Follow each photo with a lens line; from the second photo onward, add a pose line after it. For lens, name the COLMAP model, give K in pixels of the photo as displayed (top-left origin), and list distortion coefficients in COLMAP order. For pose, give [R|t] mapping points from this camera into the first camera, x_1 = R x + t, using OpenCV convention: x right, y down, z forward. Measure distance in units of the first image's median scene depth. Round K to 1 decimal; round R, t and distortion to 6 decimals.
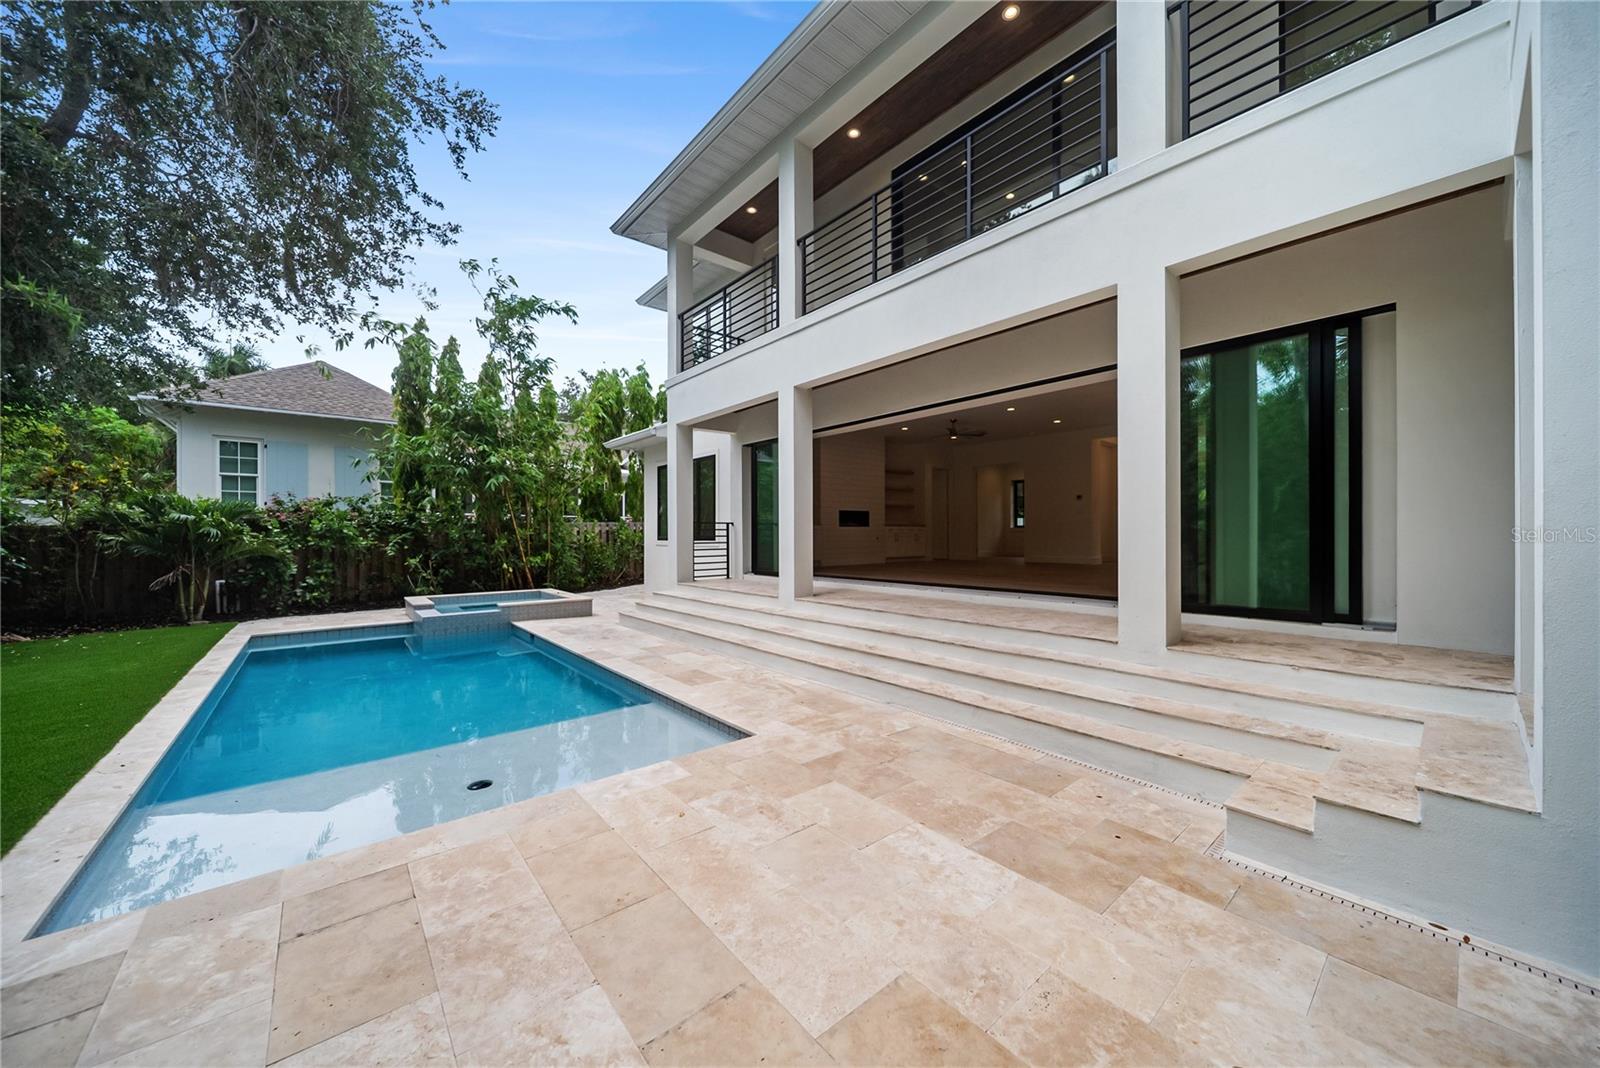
lens RADIAL K [[569.1, 0, 803.9], [0, 569.1, 536.2], [0, 0, 1]] dist [-0.001831, -0.000071]
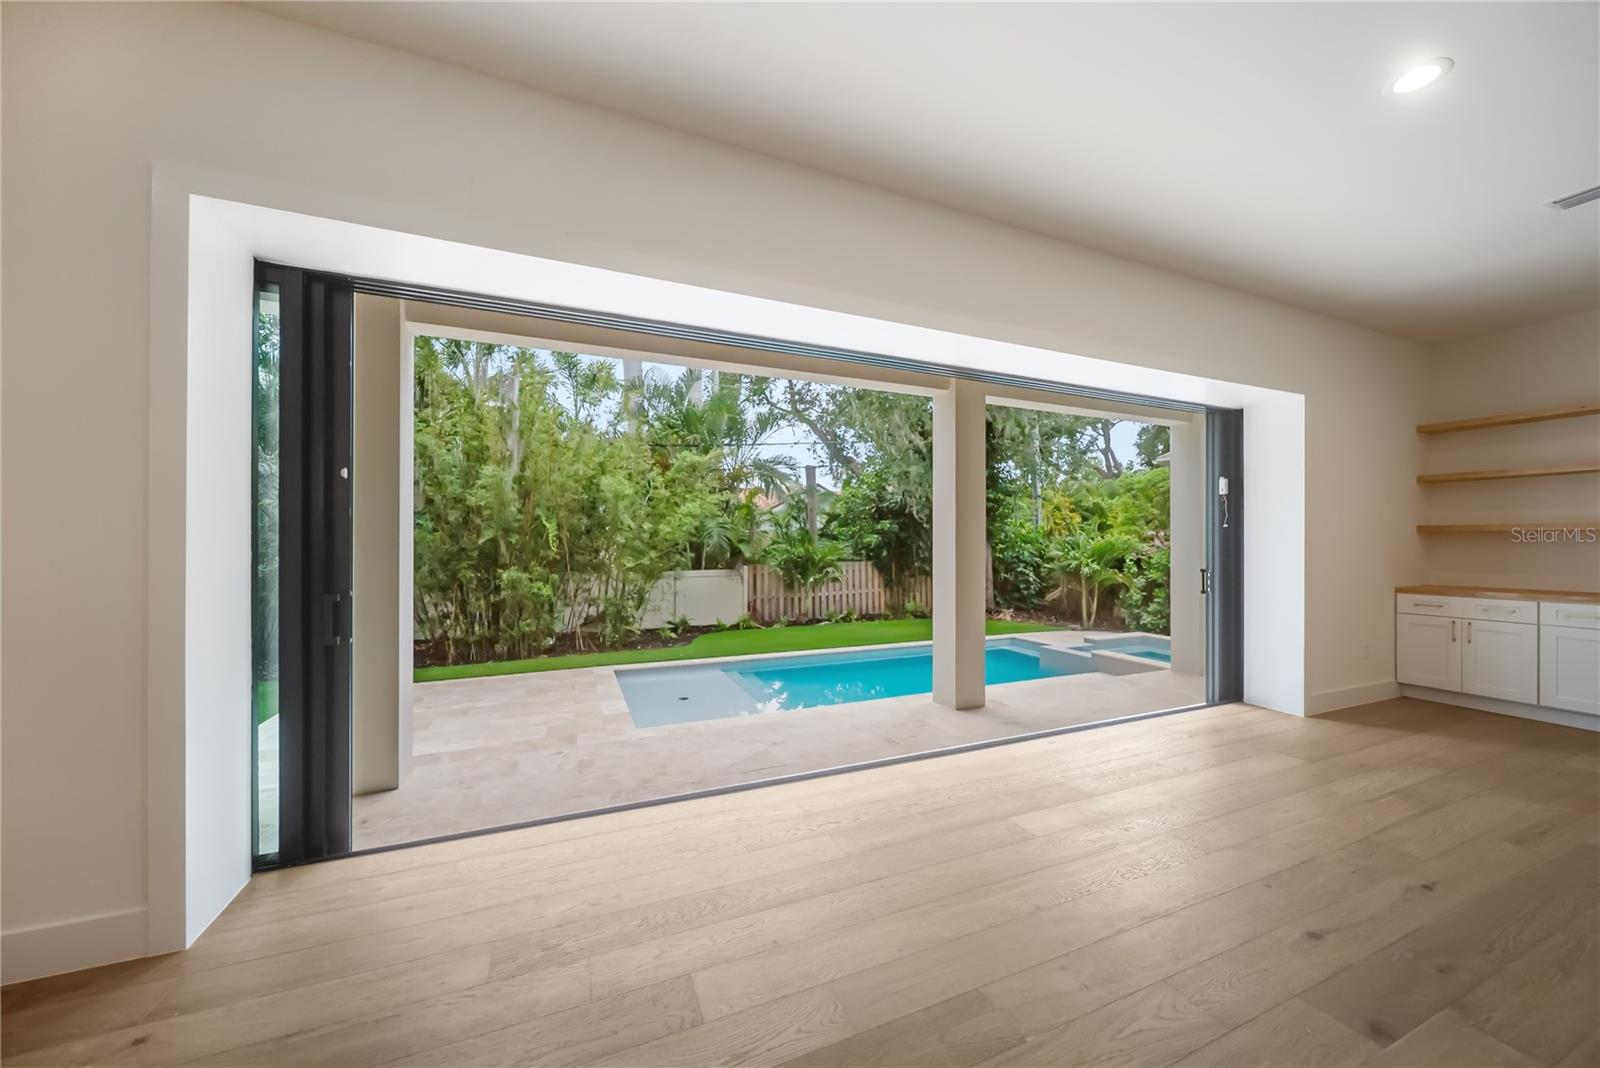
lens RADIAL K [[569.1, 0, 803.9], [0, 569.1, 536.2], [0, 0, 1]] dist [-0.001831, -0.000071]
pose [[-0.293878, -0.002023, -0.955841, 1.471129], [-0.002737, 0.999995, -0.001275, -0.195538], [0.955839, 0.002242, -0.293882, 2.222133]]
